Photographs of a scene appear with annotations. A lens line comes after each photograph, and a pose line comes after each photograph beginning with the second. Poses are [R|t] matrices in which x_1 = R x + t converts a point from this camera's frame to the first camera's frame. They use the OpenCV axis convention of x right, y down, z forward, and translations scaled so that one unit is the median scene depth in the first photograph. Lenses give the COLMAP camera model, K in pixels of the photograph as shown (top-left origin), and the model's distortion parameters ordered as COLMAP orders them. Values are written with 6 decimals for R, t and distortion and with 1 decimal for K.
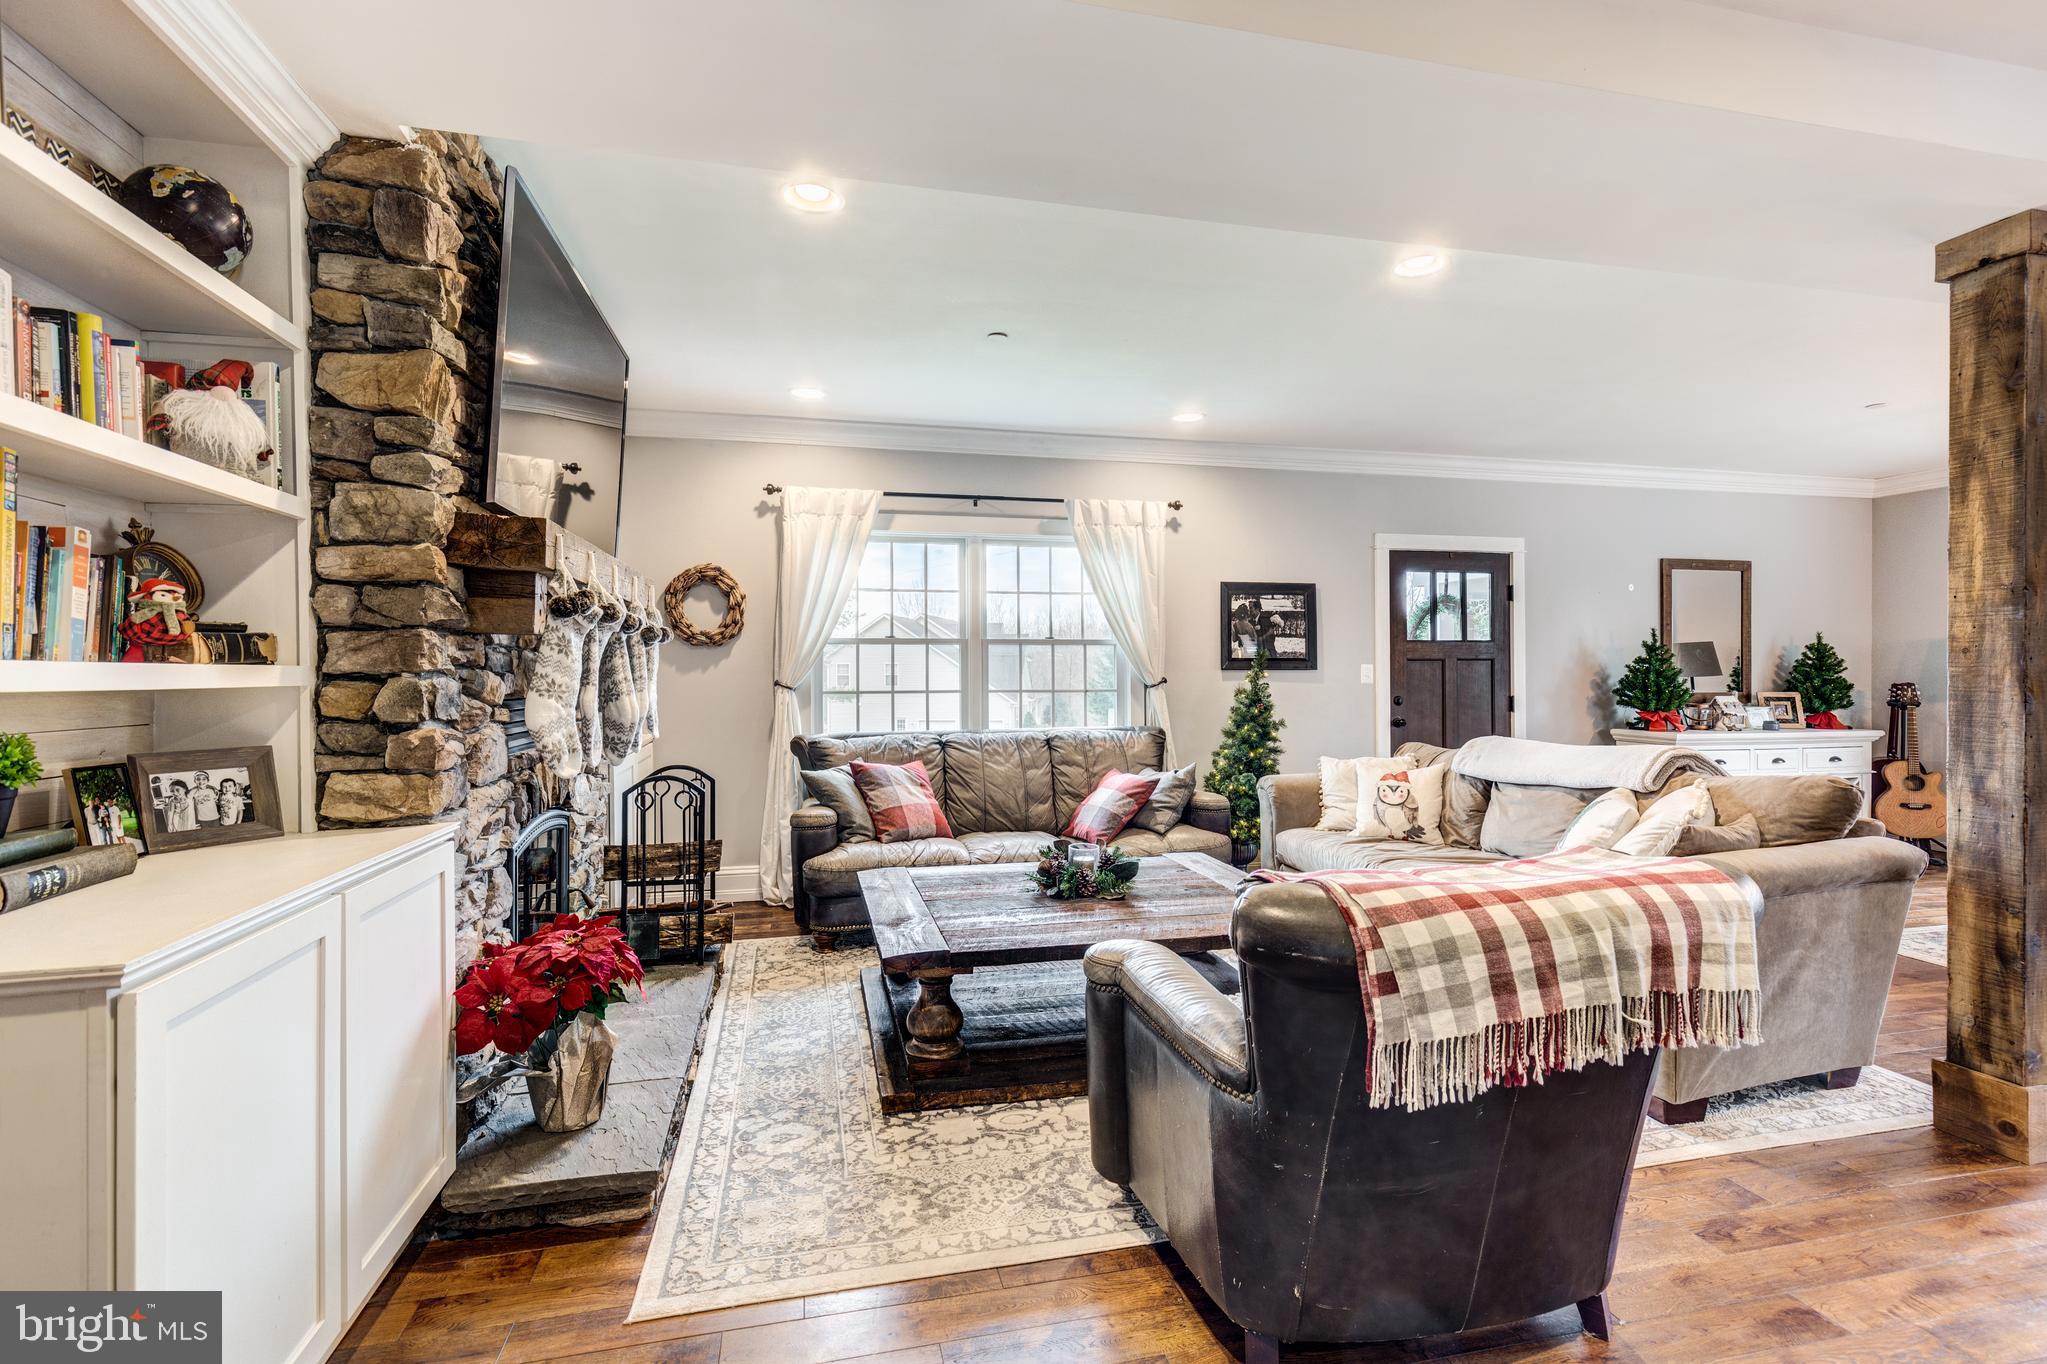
lens RADIAL K [[931.8, 0, 1014.0], [0, 931.8, 686.9], [0, 0, 1]] dist [0.004143, 0.000324]
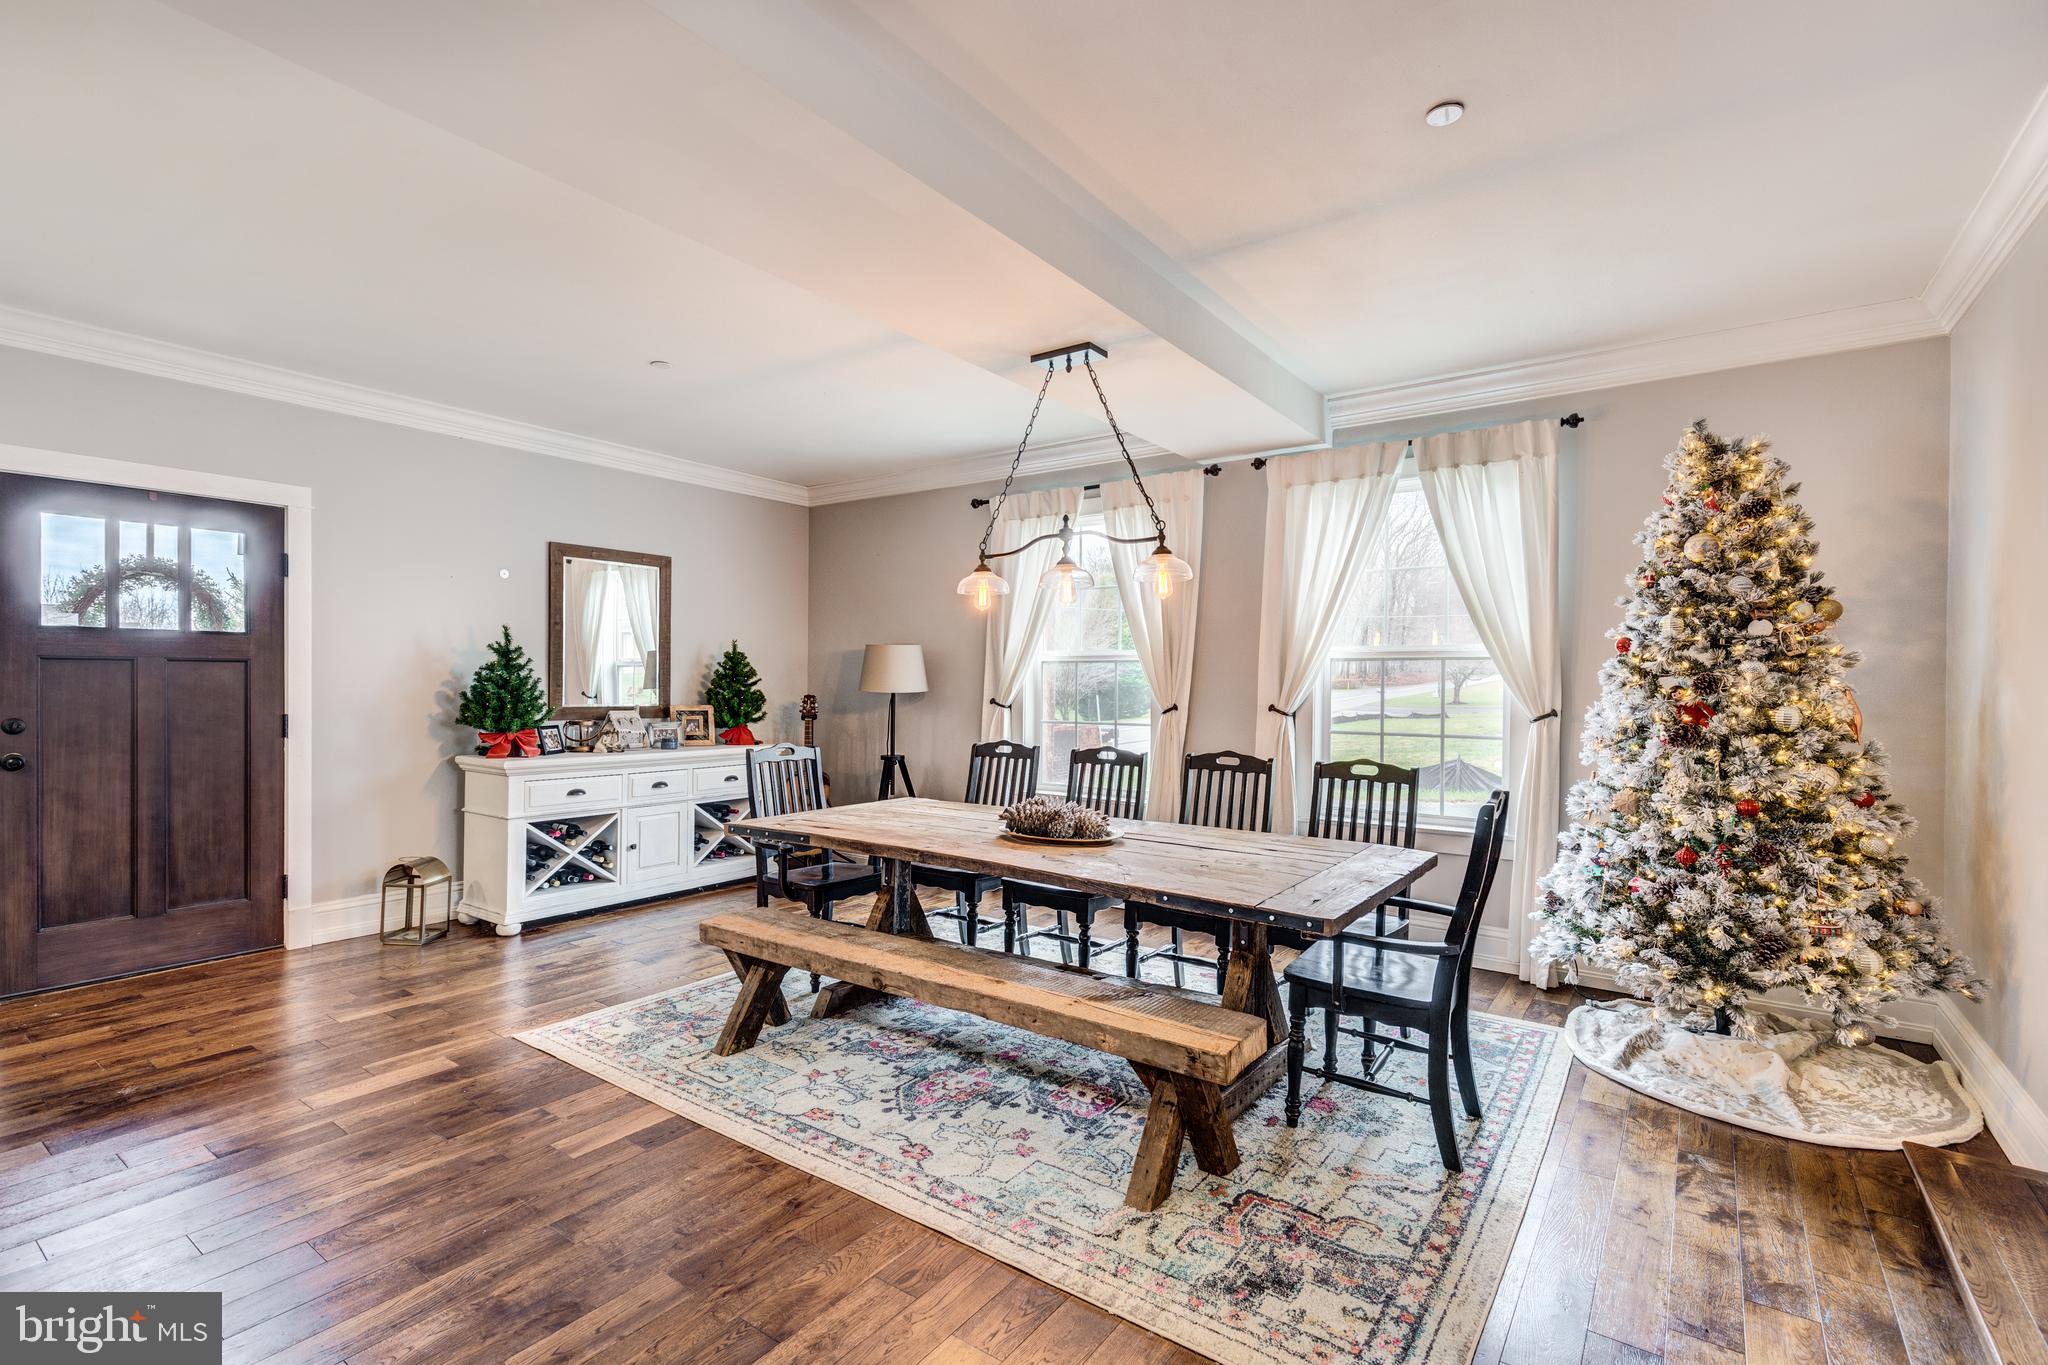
lens RADIAL K [[948.7, 0, 1024.0], [0, 948.7, 682.5], [0, 0, 1]] dist [0.001201, 0.000190]
pose [[0.748906, 0.007586, 0.662633, 0.505117], [0.001655, 0.999910, -0.013317, -0.003871], [-0.662674, 0.011070, 0.748826, 0.122682]]
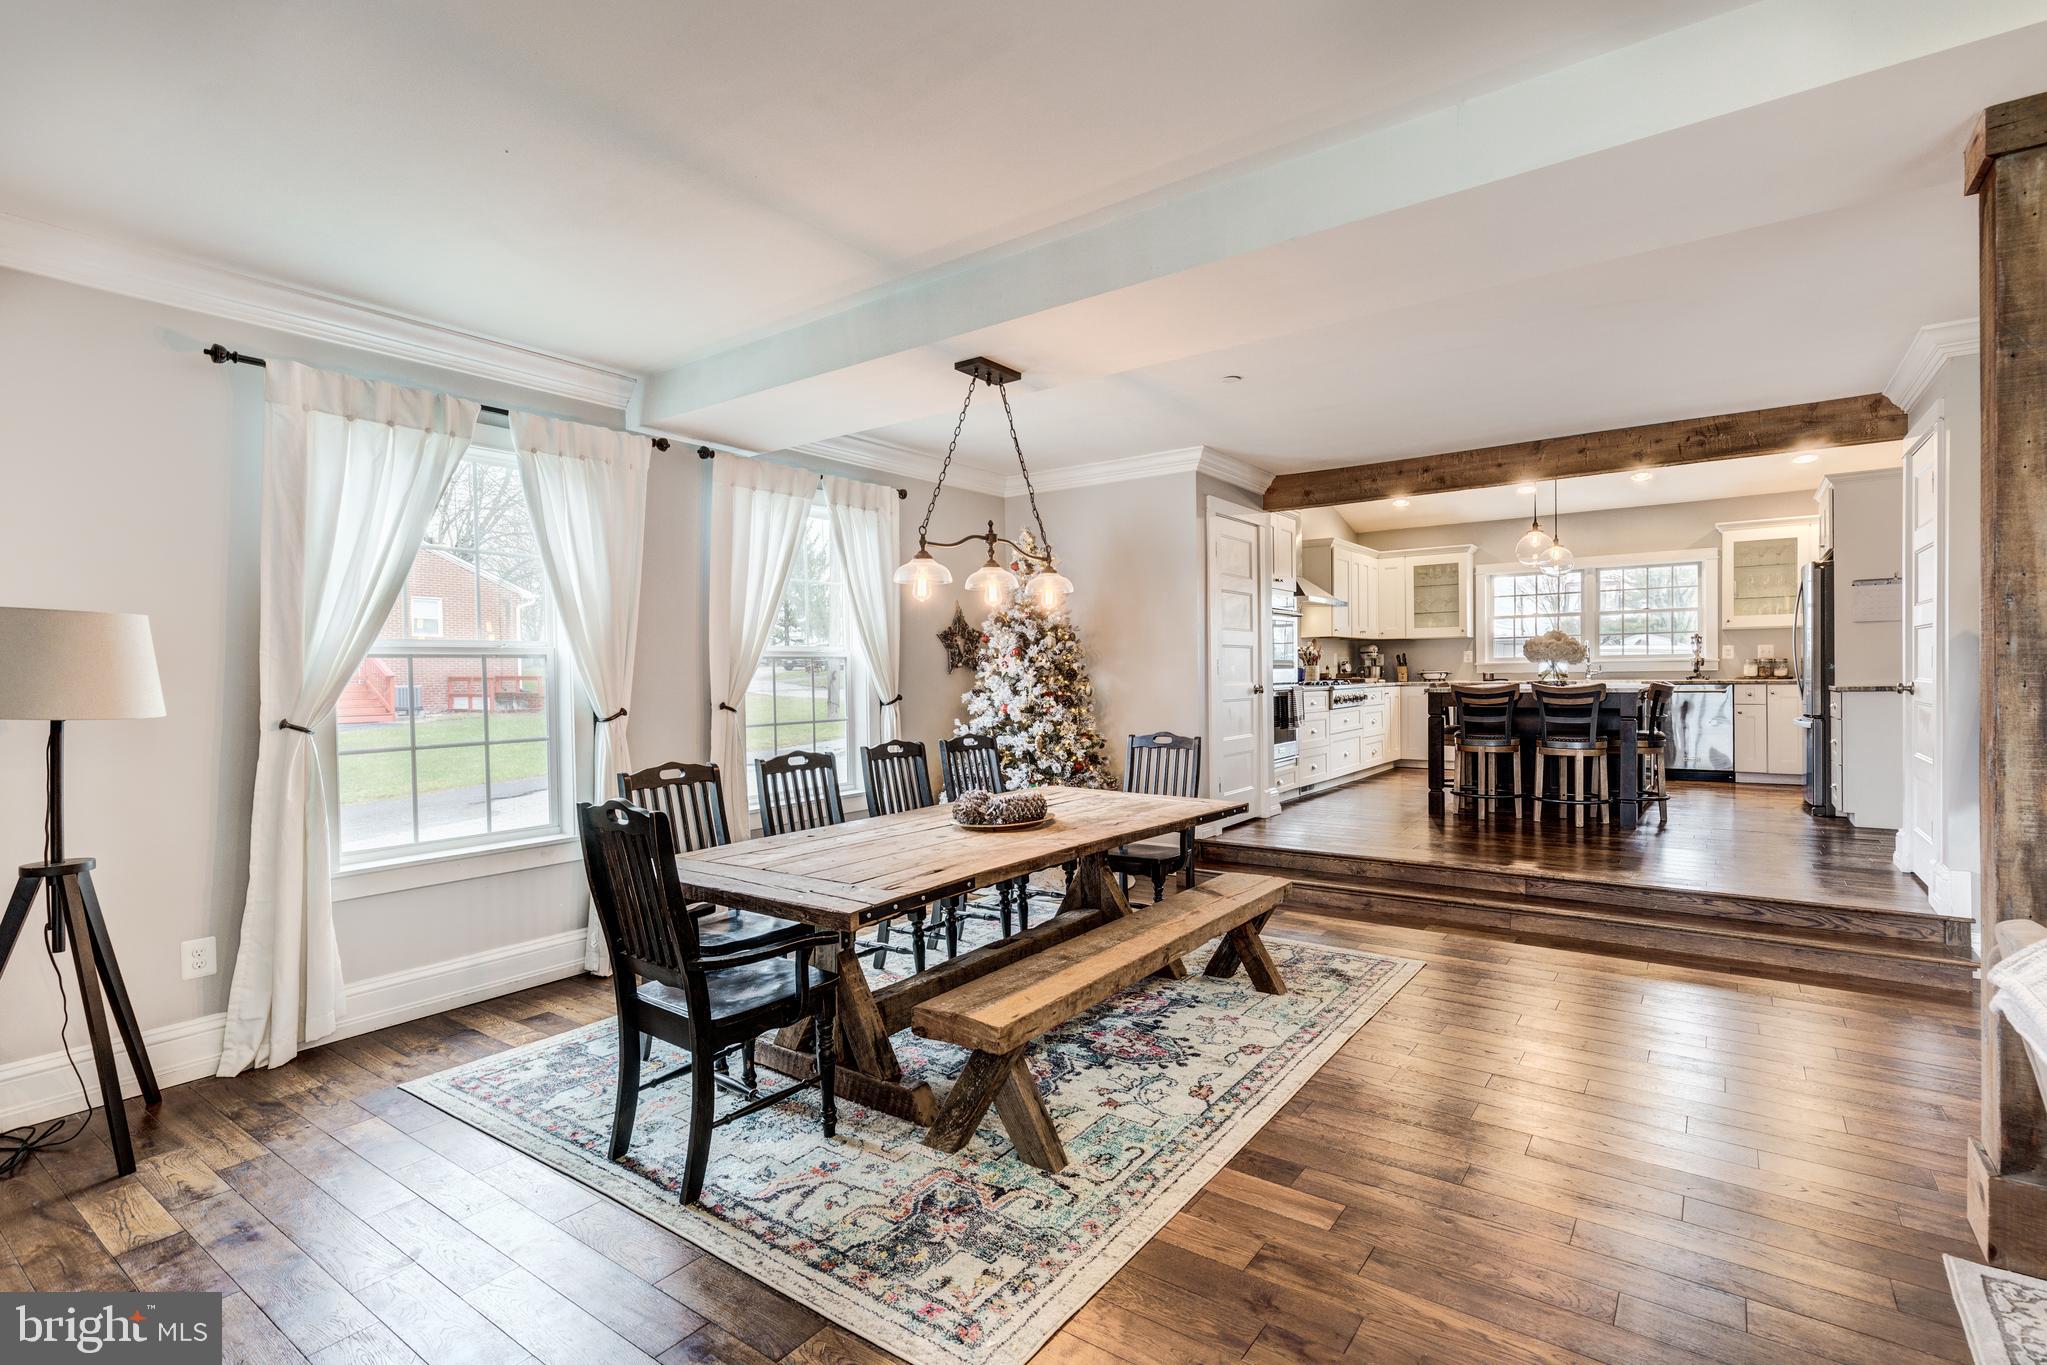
lens RADIAL K [[948.3, 0, 1023.5], [0, 948.3, 682.5], [0, 0, 1]] dist [0.001201, 0.000190]
pose [[-0.658432, 0.005595, 0.752619, 0.431895], [0.028168, 0.999455, 0.017213, -0.019125], [-0.752113, 0.032534, -0.658231, 0.935733]]
